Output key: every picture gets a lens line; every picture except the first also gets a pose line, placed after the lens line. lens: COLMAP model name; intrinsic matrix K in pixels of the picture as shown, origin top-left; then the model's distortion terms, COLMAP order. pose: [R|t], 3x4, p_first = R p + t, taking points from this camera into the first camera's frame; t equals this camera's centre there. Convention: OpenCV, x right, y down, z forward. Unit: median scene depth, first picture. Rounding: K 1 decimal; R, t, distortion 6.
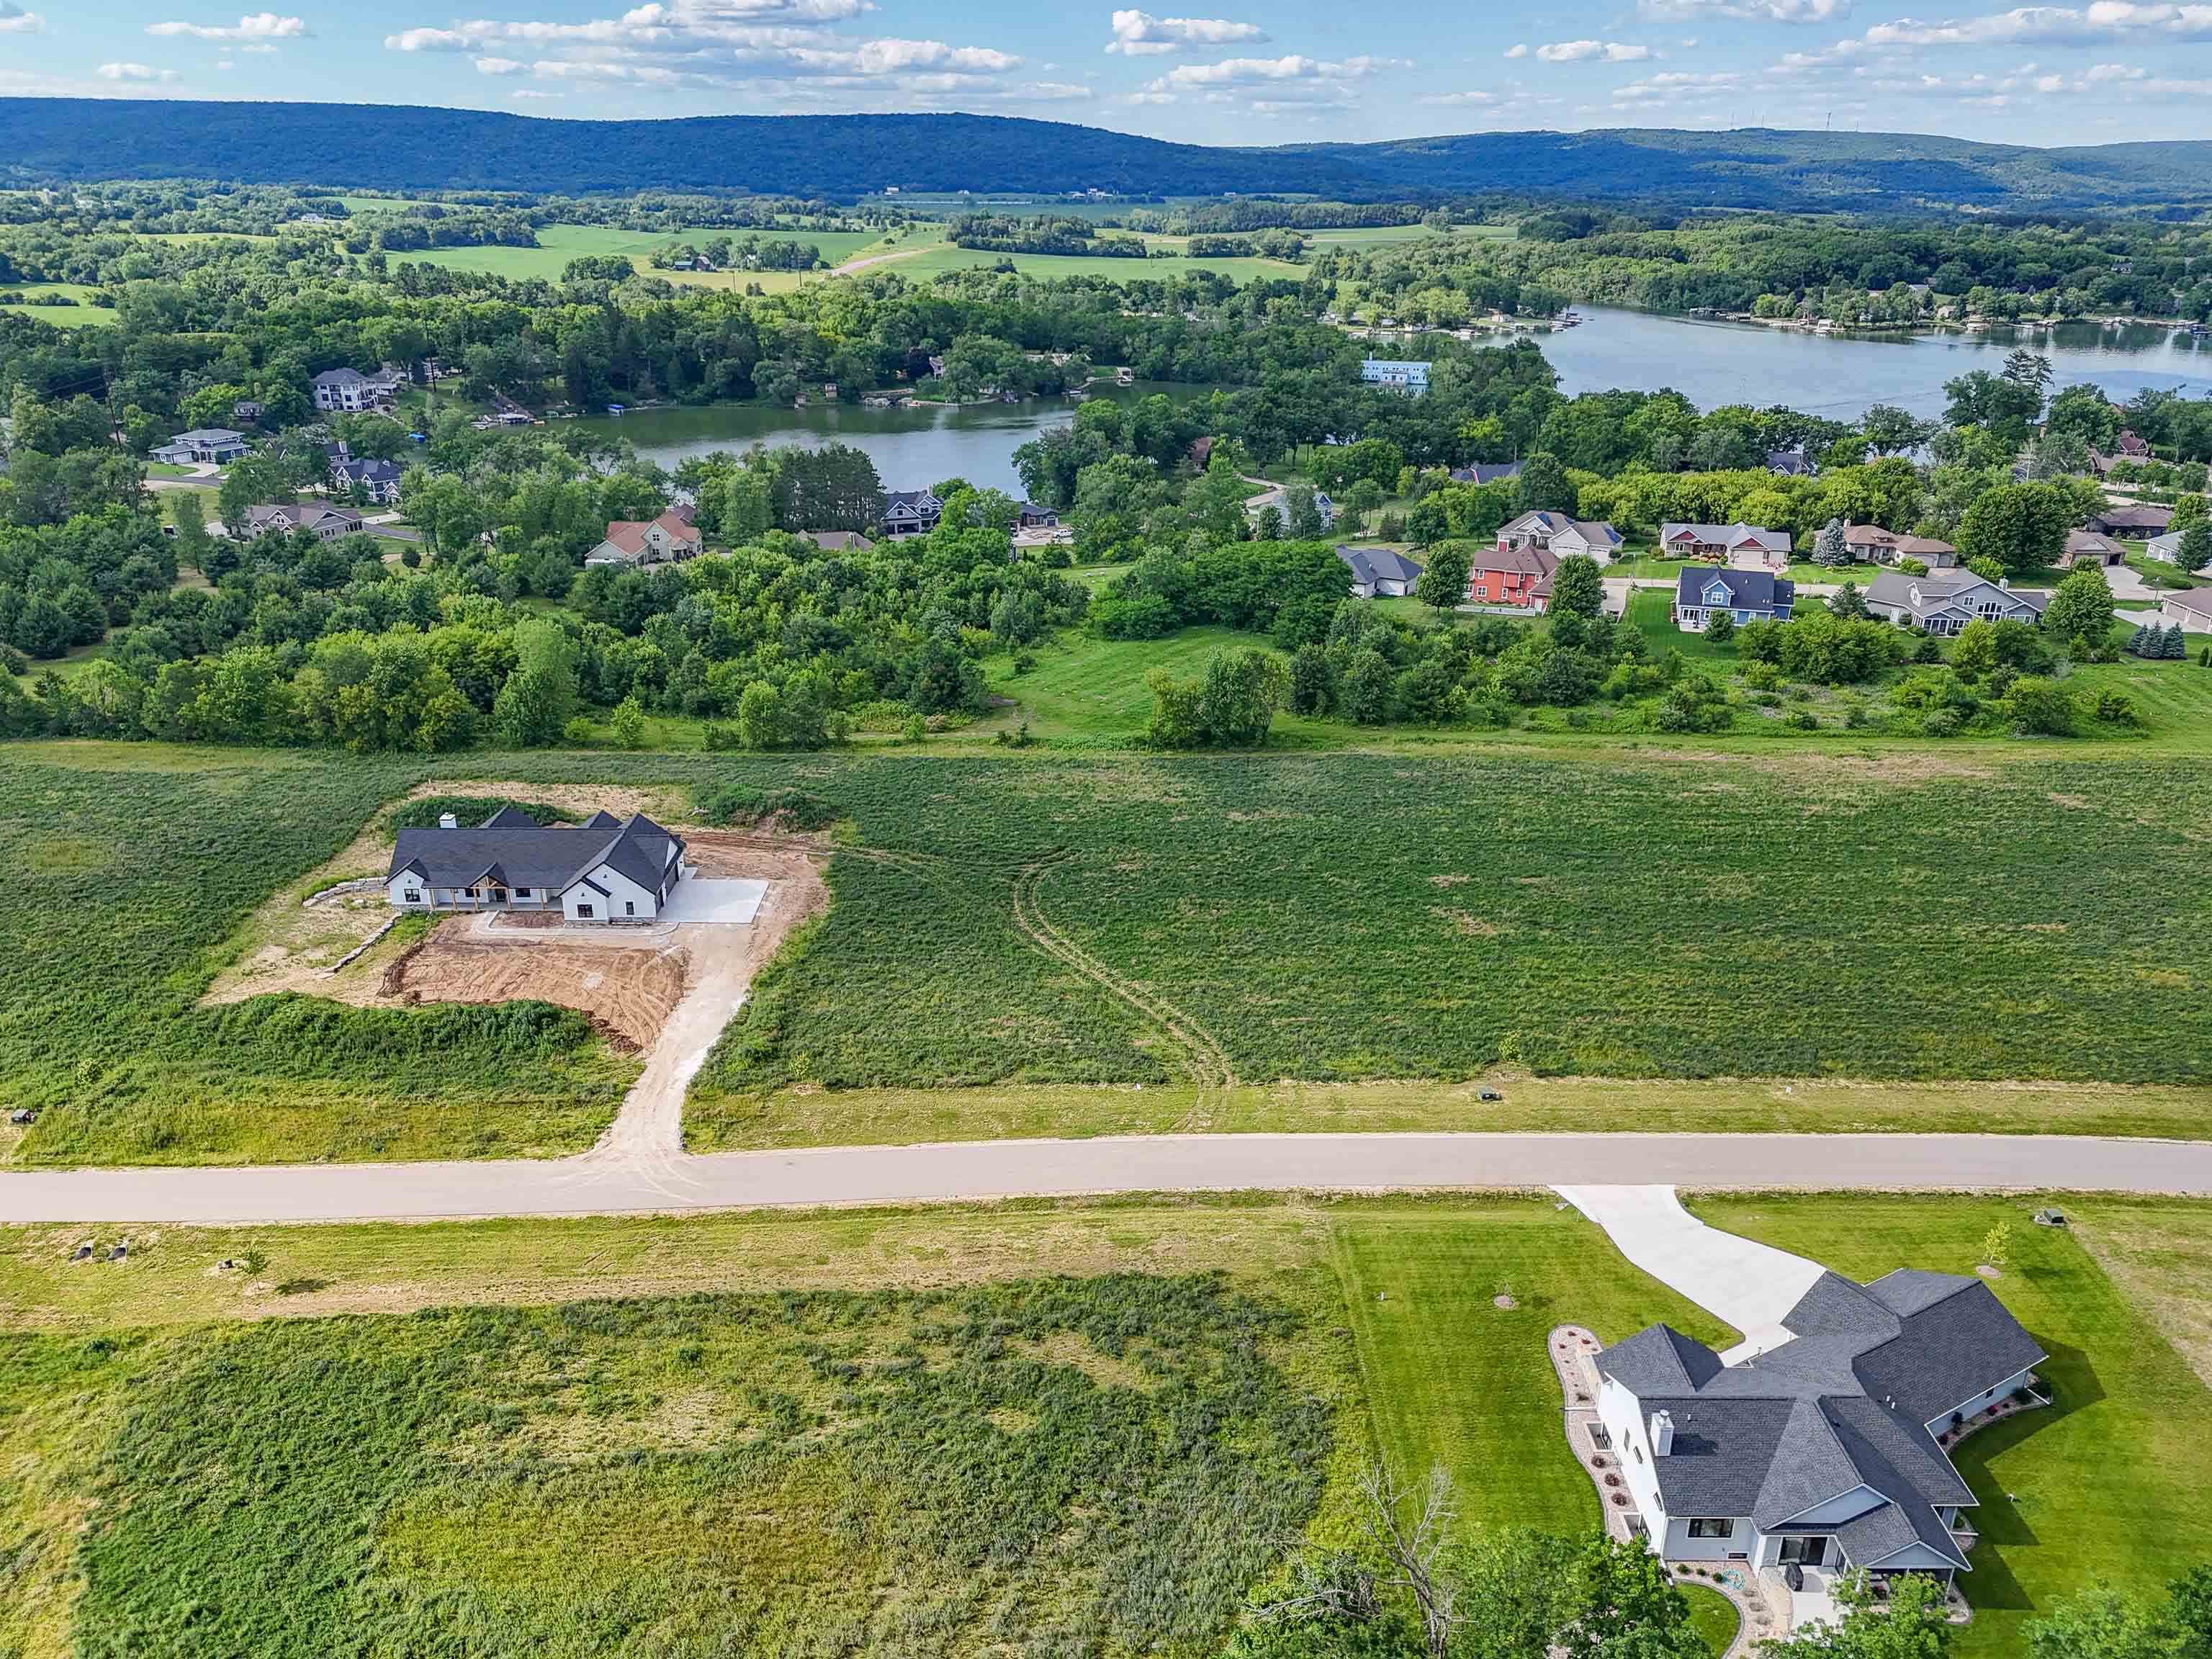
lens RADIAL K [[1624.8, 0, 1115.4], [0, 1624.8, 830.6], [0, 0, 1]] dist [0.068538, -0.059466]
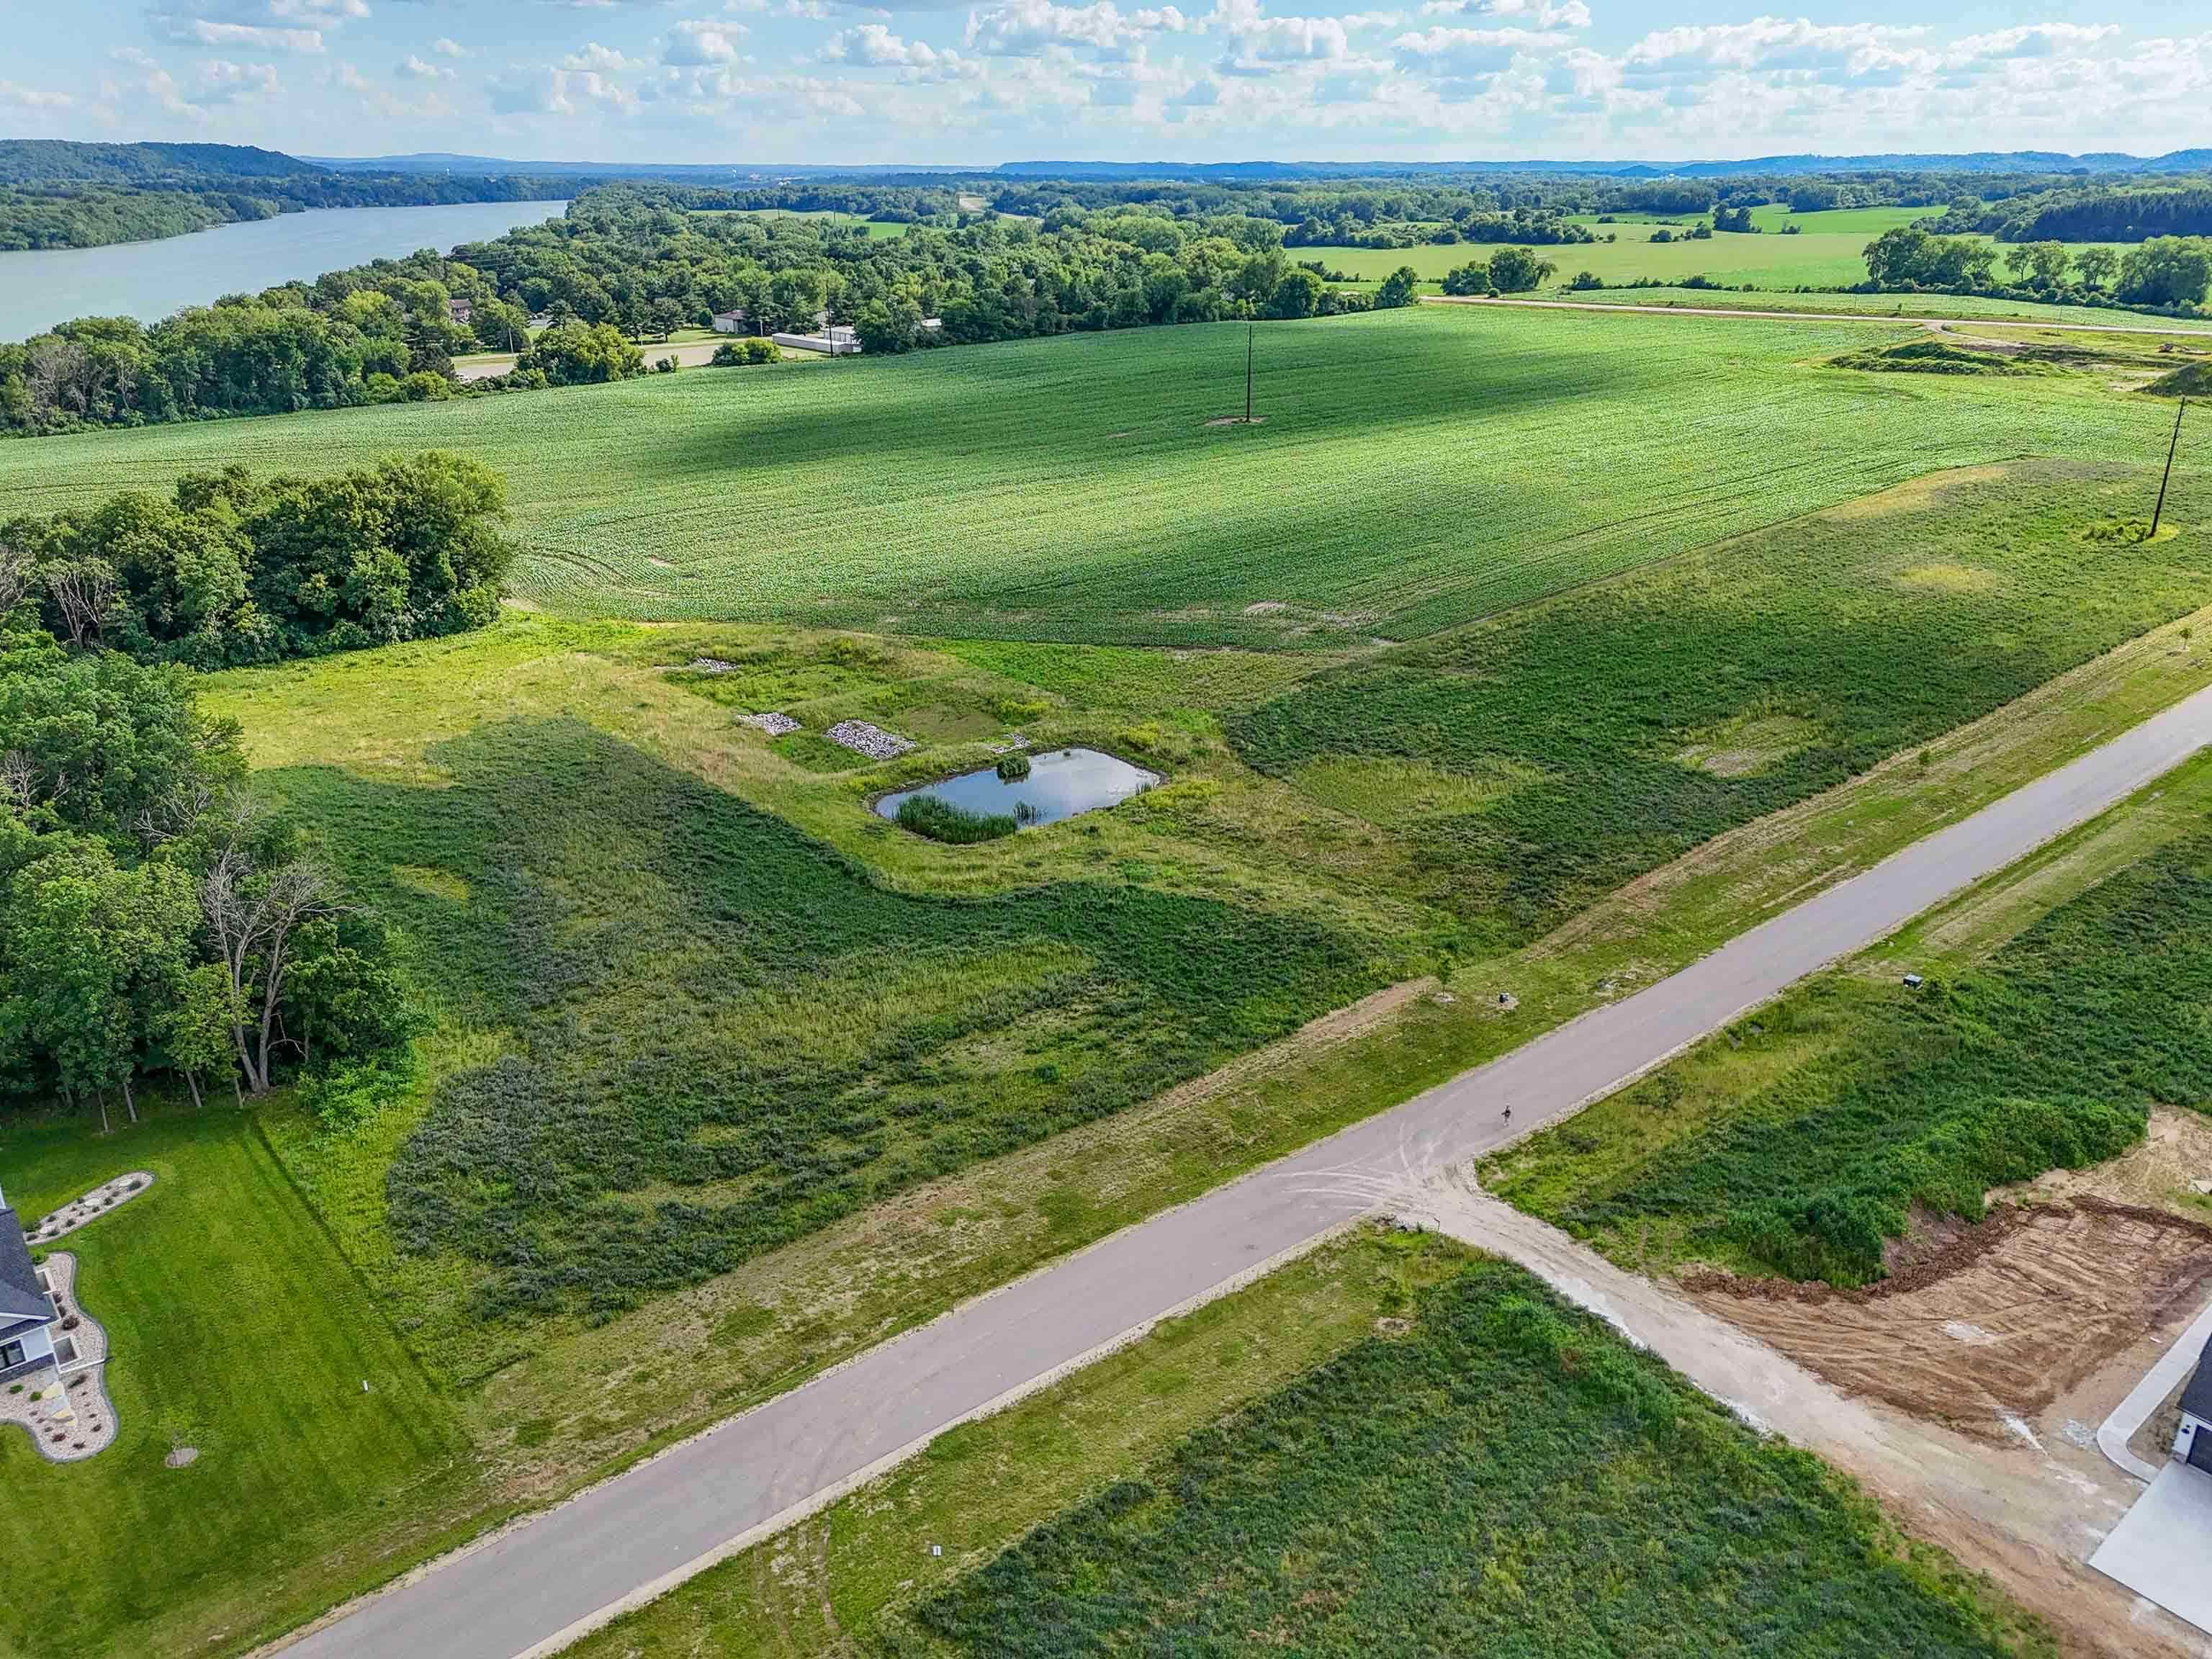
lens RADIAL K [[1624.8, 0, 1118.4], [0, 1624.8, 771.6], [0, 0, 1]] dist [0.068538, -0.059466]
pose [[-0.772357, 0.212777, -0.598490, 0.046031], [-0.243388, 0.771172, 0.588265, -0.072045], [0.586708, 0.600016, -0.543833, 0.228748]]
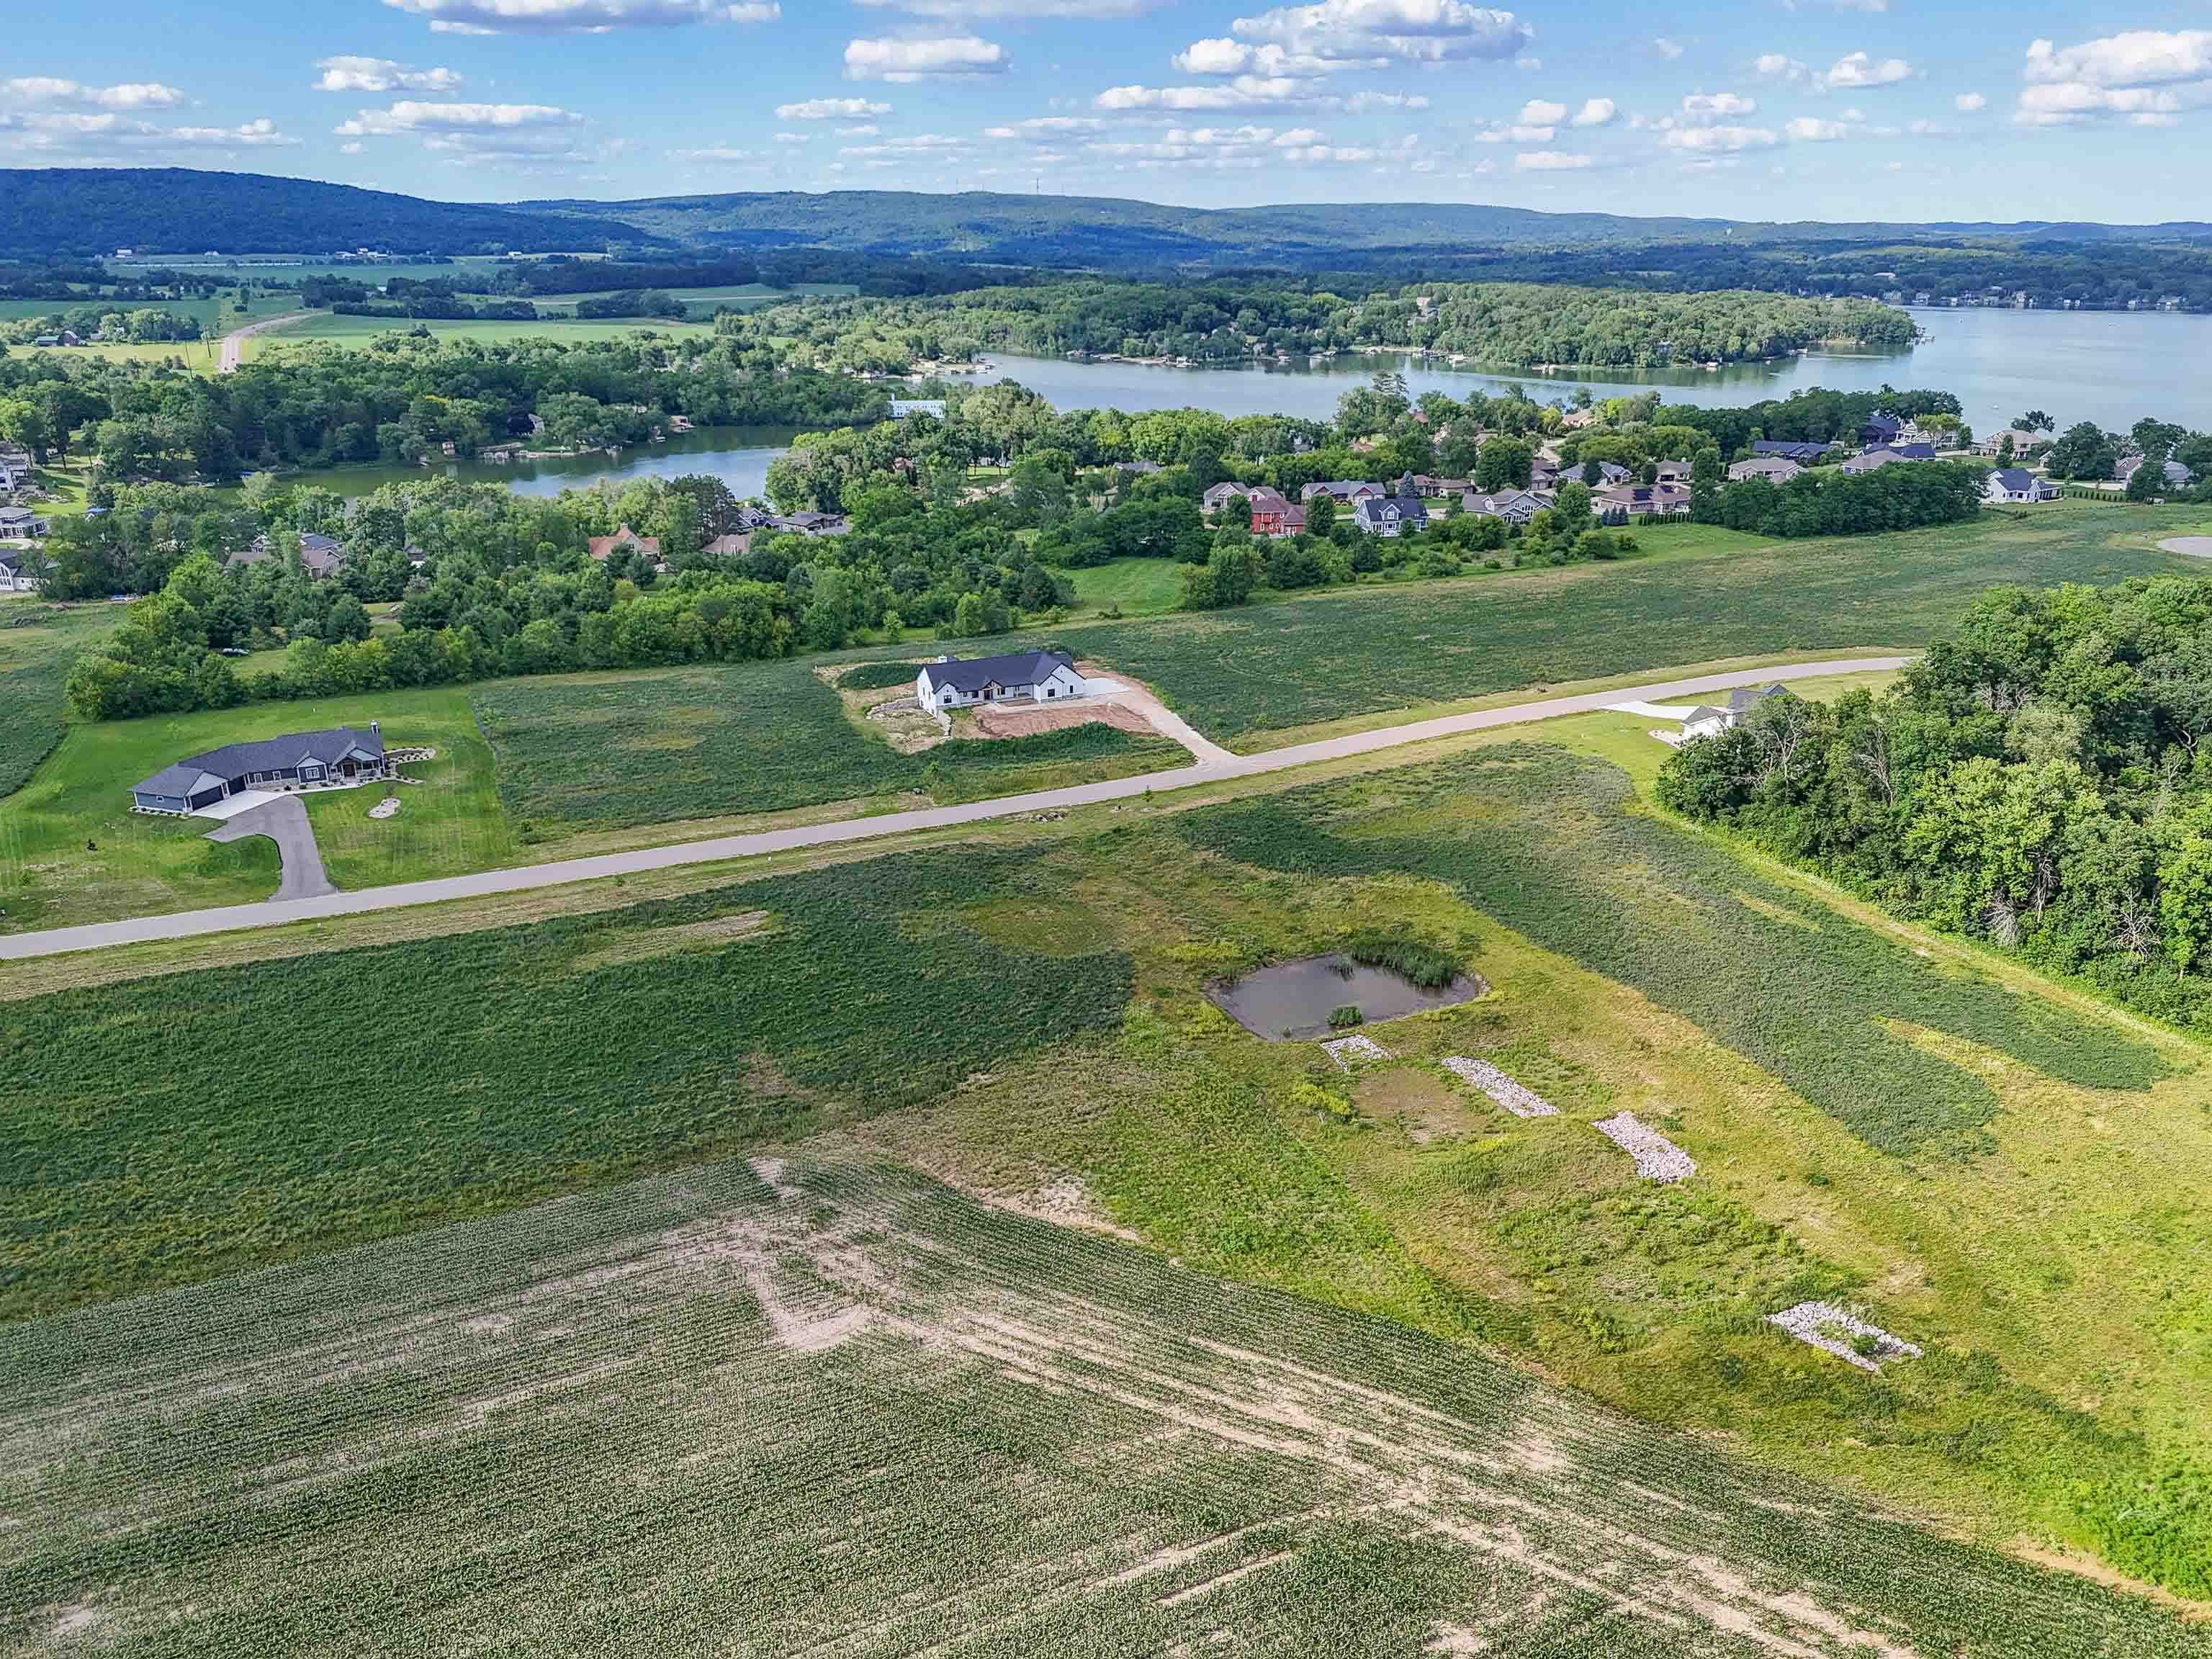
lens RADIAL K [[1624.8, 0, 1107.4], [0, 1624.8, 841.8], [0, 0, 1]] dist [0.068538, -0.059466]
pose [[0.909621, -0.153673, 0.385972, -0.231223], [0.162560, 0.986651, 0.009725, 0.048108], [-0.382314, 0.053897, 0.922459, -0.155657]]
